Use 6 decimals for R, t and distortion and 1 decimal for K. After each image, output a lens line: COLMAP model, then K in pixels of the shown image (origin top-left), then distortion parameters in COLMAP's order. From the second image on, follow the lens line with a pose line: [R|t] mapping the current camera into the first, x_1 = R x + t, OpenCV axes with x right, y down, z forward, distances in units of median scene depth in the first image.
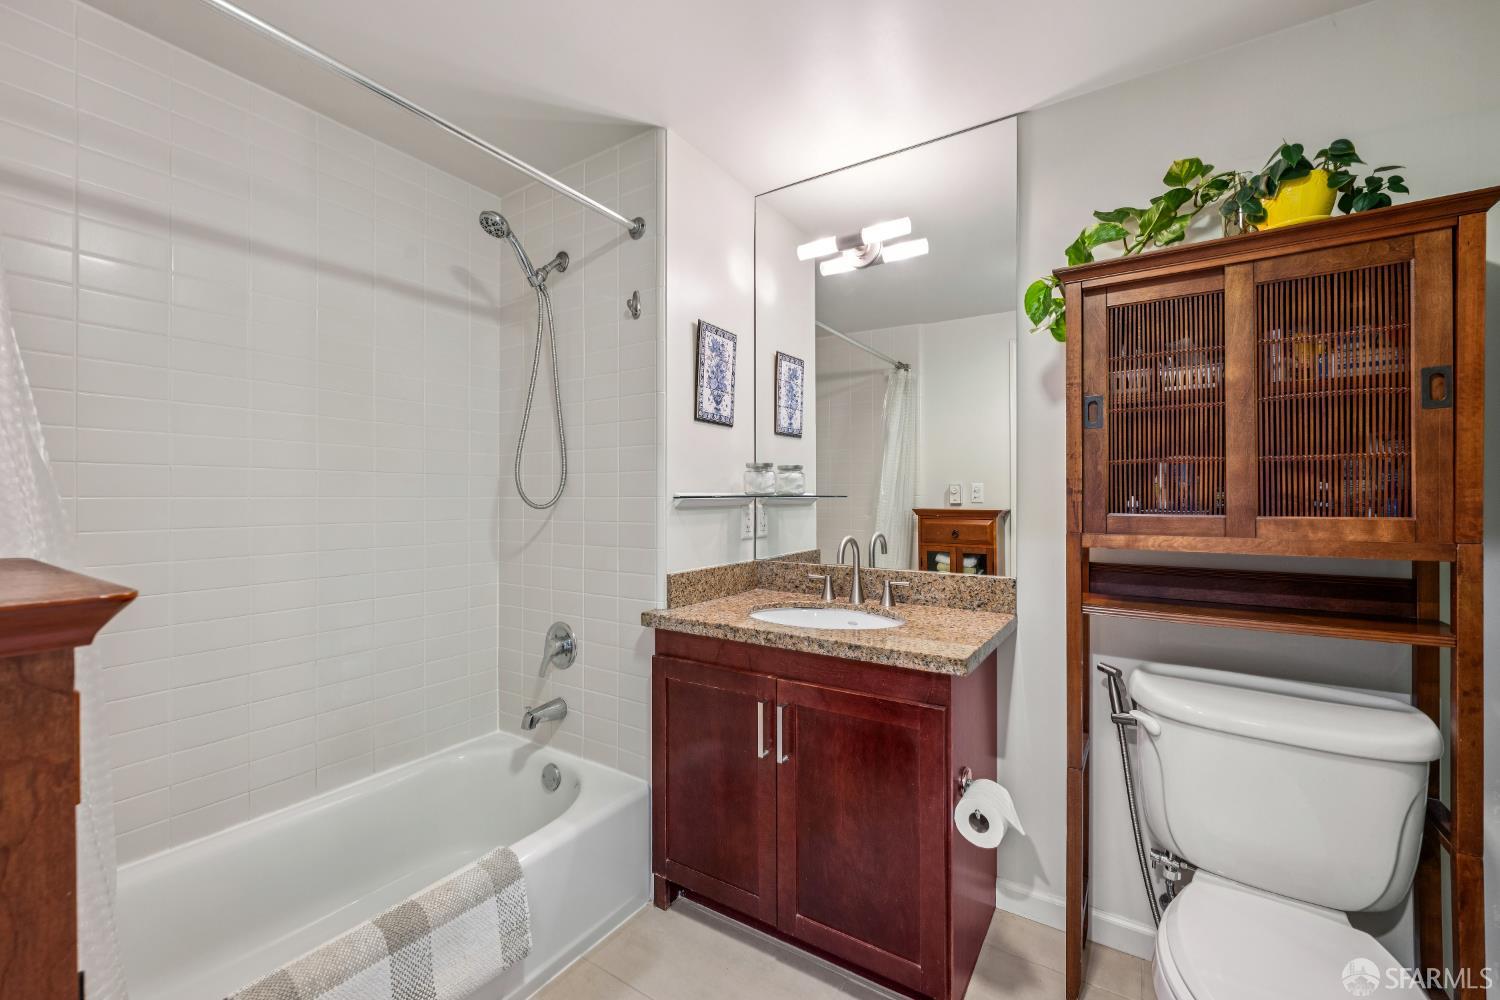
lens RADIAL K [[604.6, 0, 752.8], [0, 604.6, 496.2], [0, 0, 1]] dist [-0.000521, -0.000001]
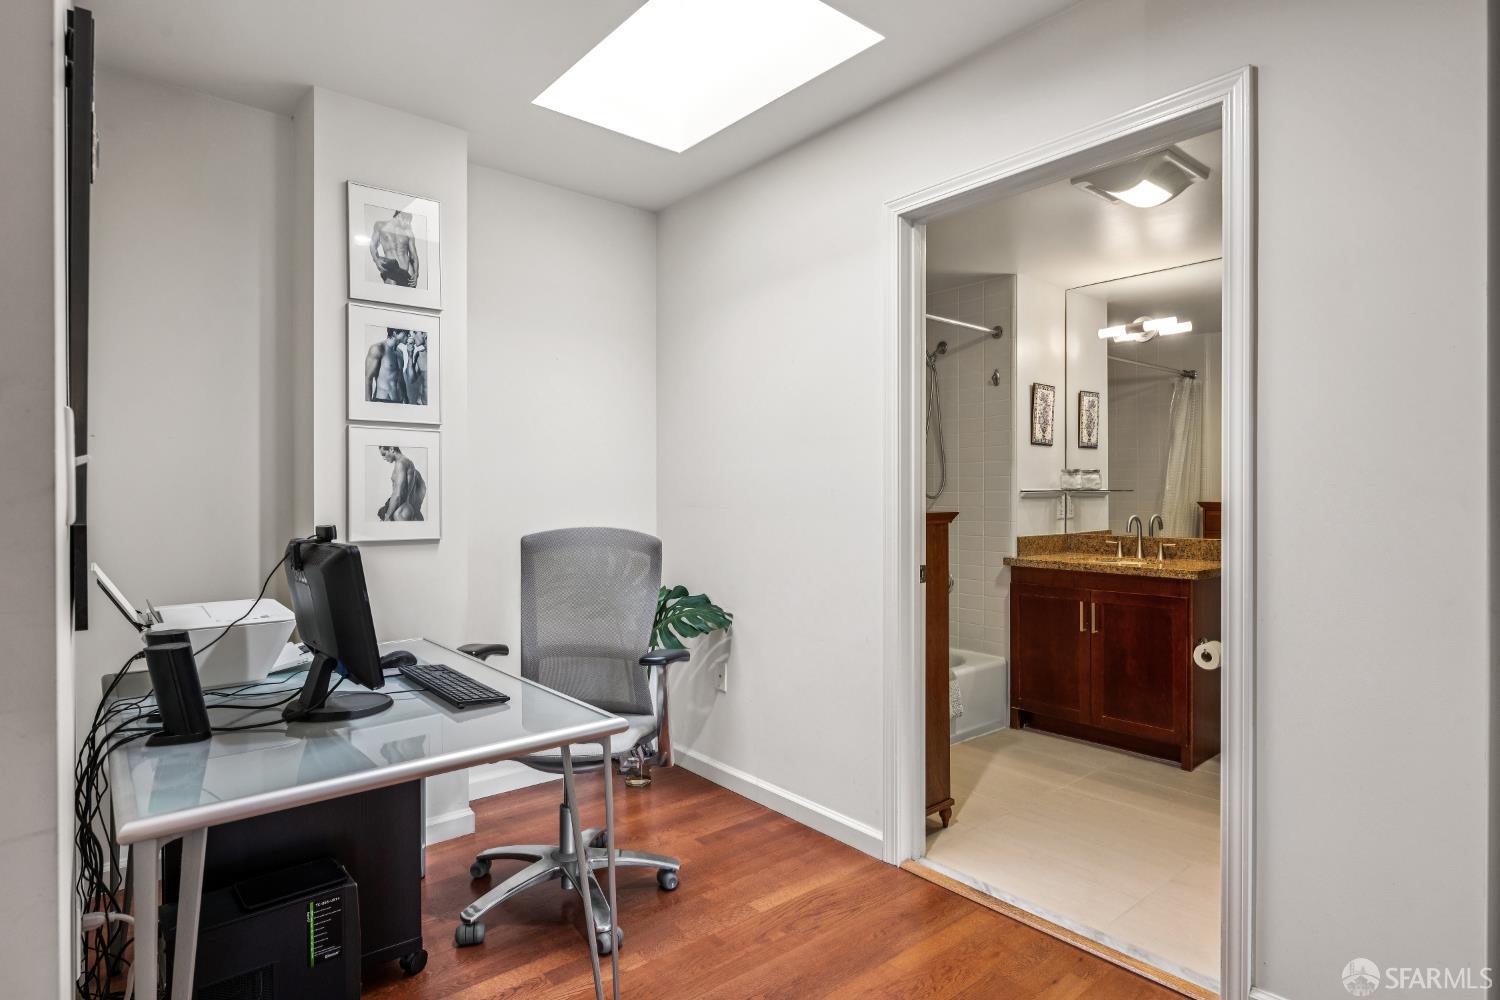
lens RADIAL K [[801.5, 0, 747.6], [0, 801.5, 503.2], [0, 0, 1]] dist [-0.002752, 0.000089]
pose [[0.956643, -0.000167, -0.291263, -0.189505], [0.003789, 0.999922, 0.011871, 0.004741], [0.291238, -0.012460, 0.956569, -1.238946]]
